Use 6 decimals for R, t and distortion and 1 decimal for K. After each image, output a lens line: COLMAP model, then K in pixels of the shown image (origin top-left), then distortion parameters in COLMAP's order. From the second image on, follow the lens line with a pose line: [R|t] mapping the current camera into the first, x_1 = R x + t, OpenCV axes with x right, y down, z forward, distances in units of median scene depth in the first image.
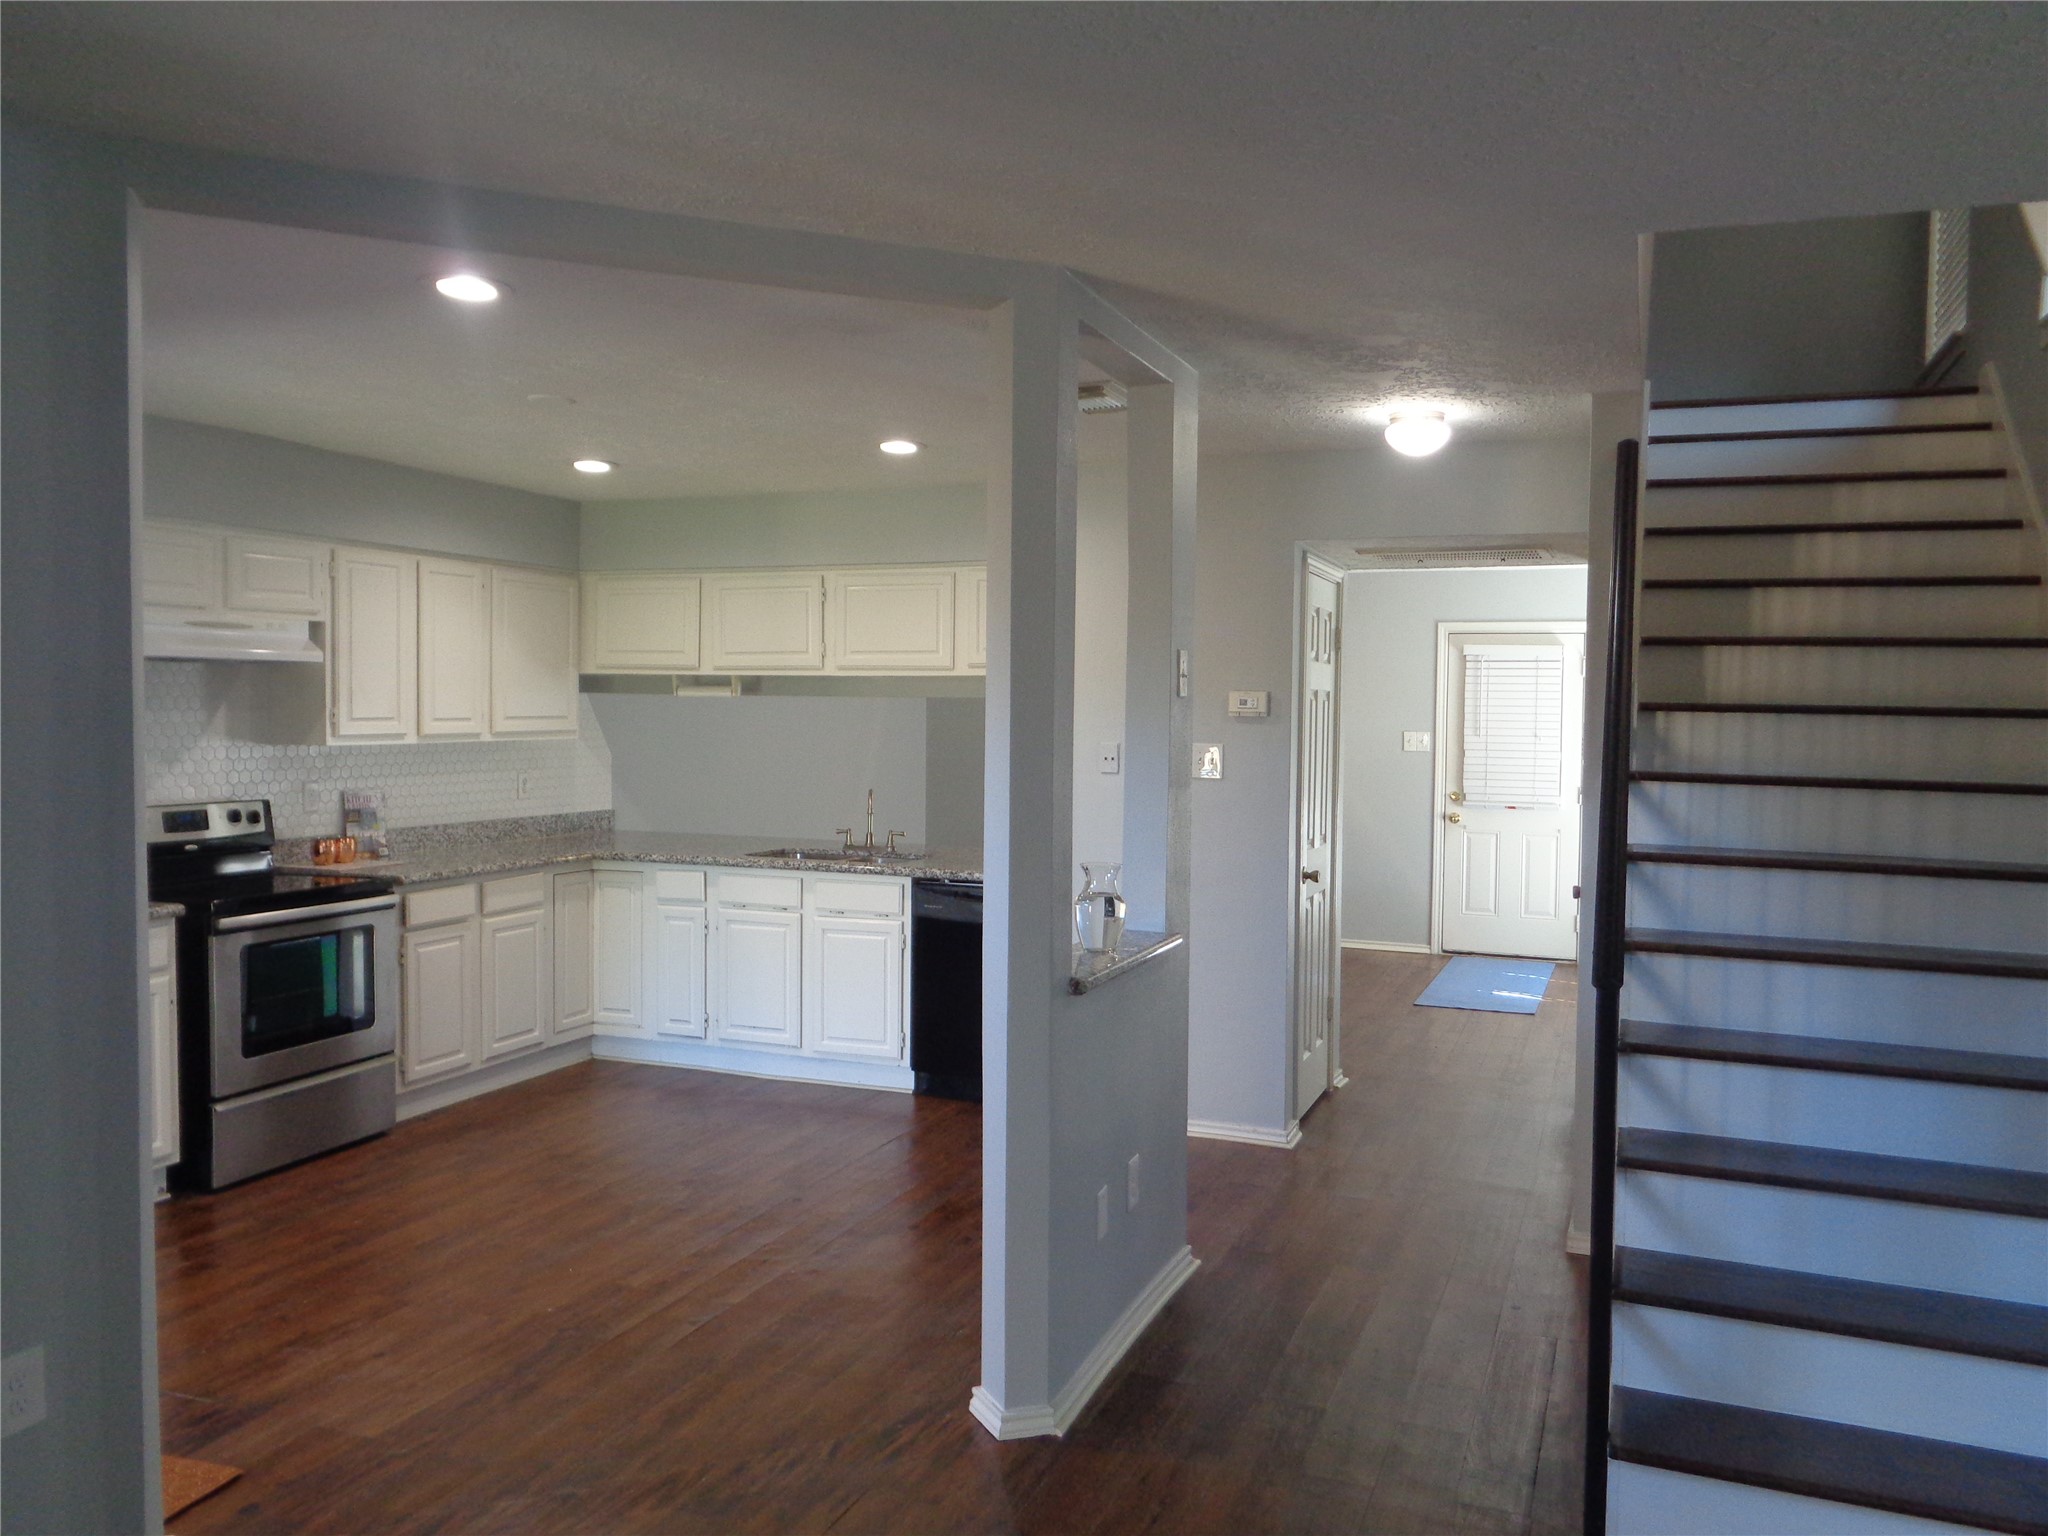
lens RADIAL K [[1573.6, 0, 1025.9], [0, 1573.6, 751.3], [0, 0, 1]] dist [0.012998, 0.015853]
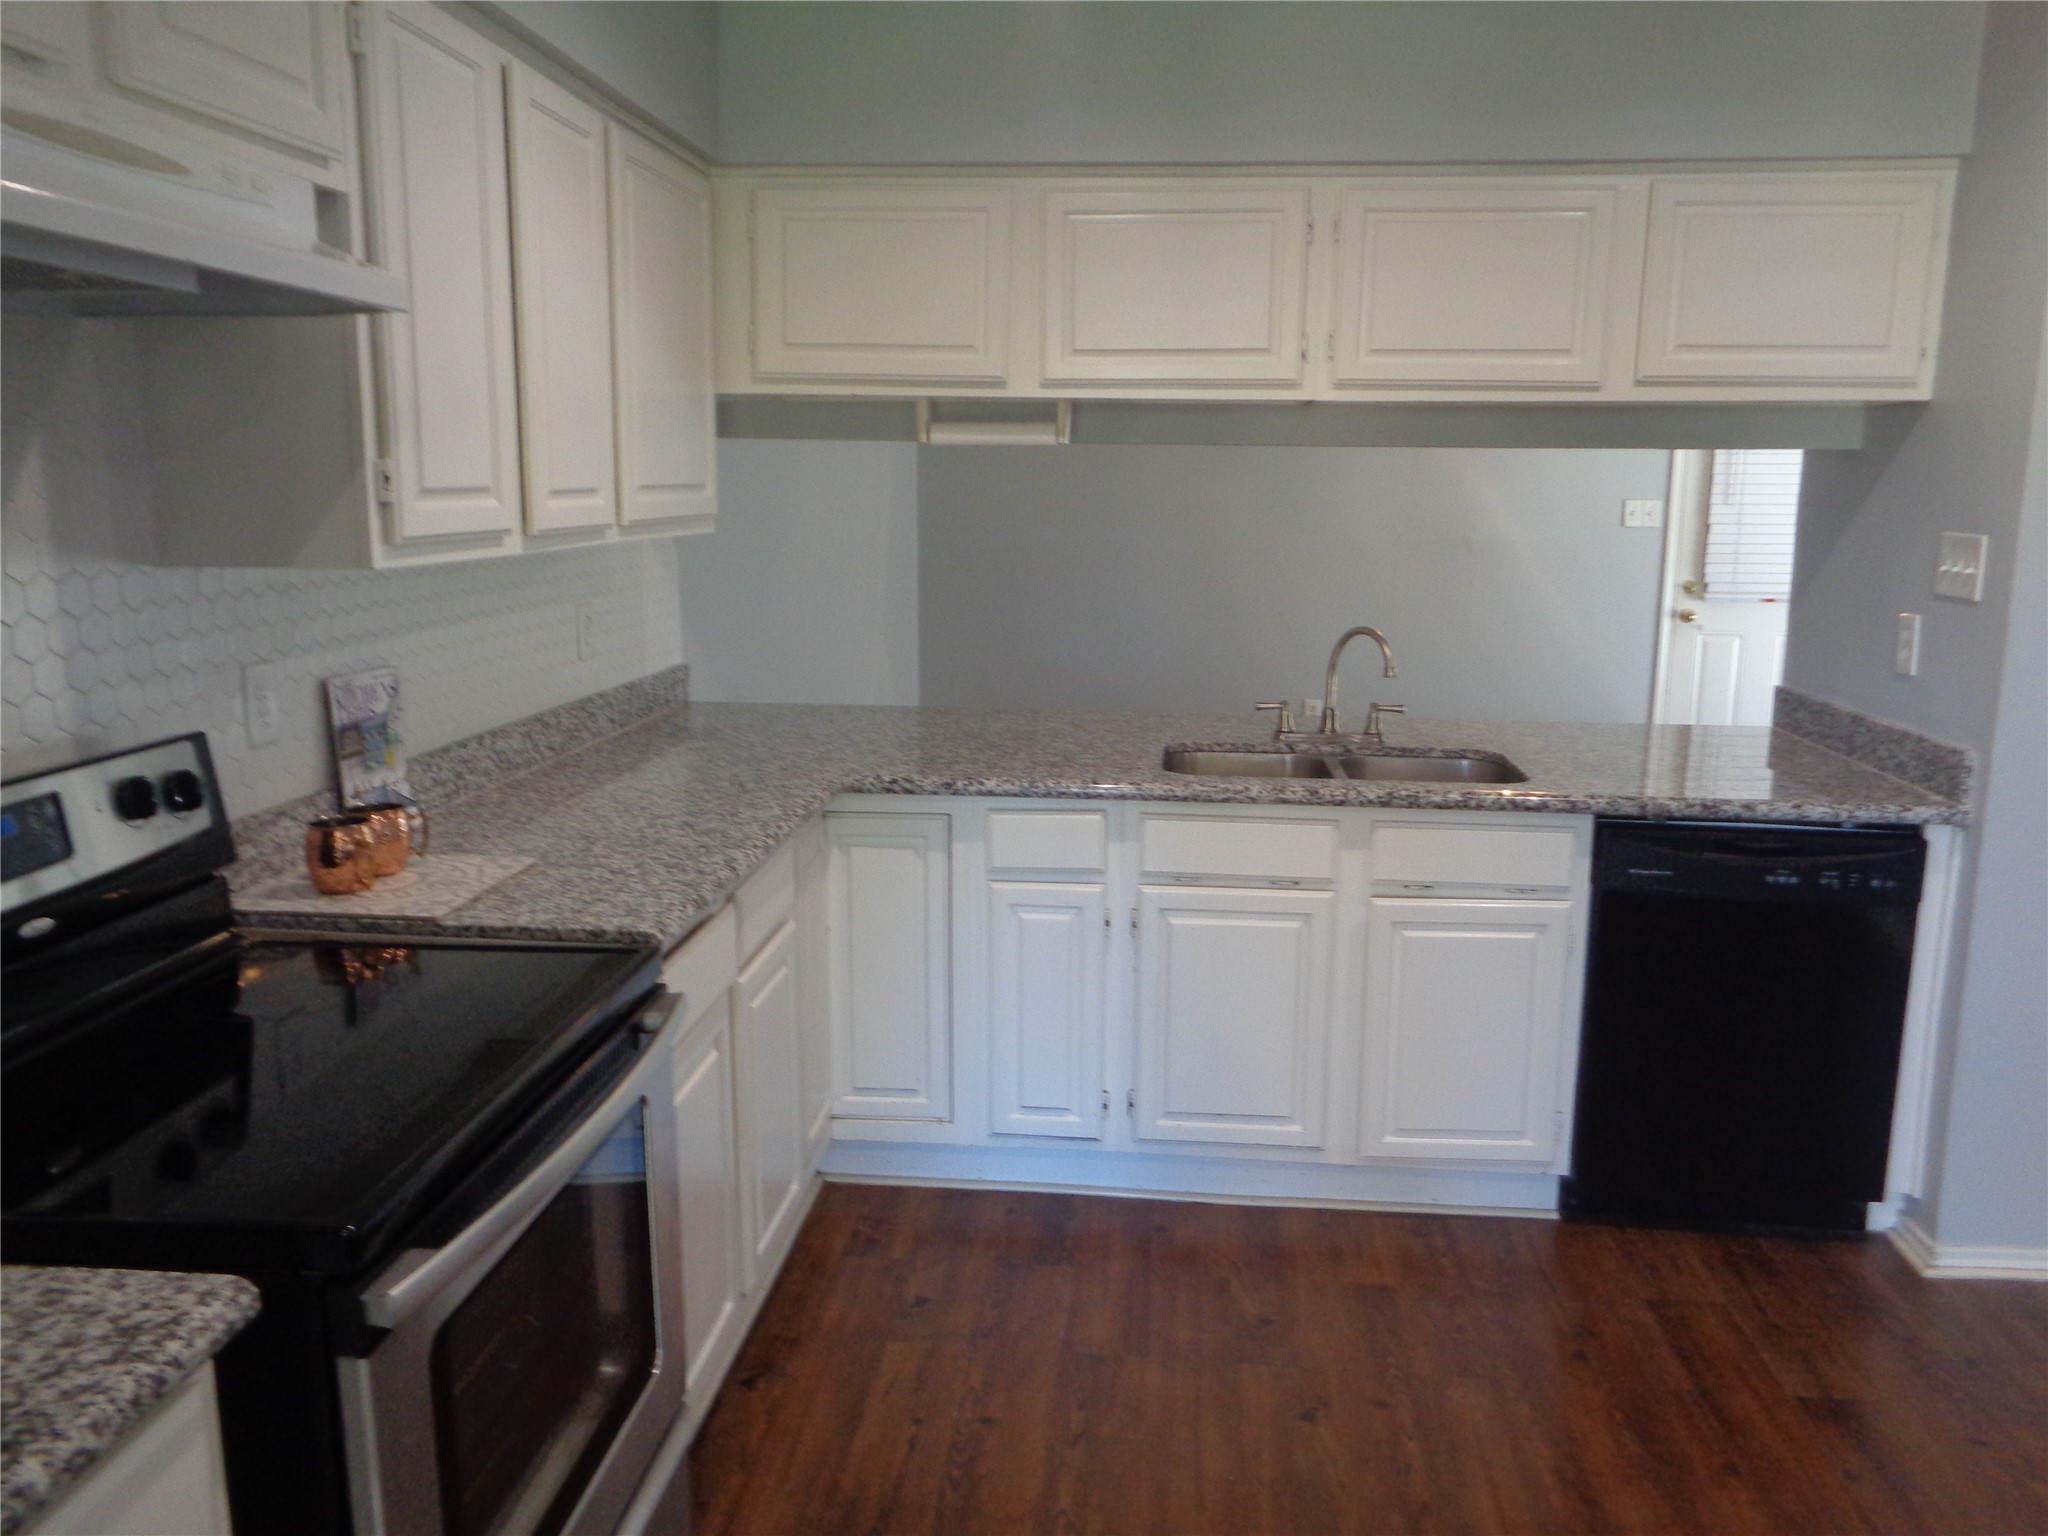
lens RADIAL K [[1573.6, 0, 1025.9], [0, 1573.6, 751.3], [0, 0, 1]] dist [0.012998, 0.015853]
pose [[0.966147, -0.050761, 0.252951, -0.349116], [0.014129, 0.989392, 0.144582, -0.010884], [-0.257607, -0.136113, 0.956615, 0.554348]]
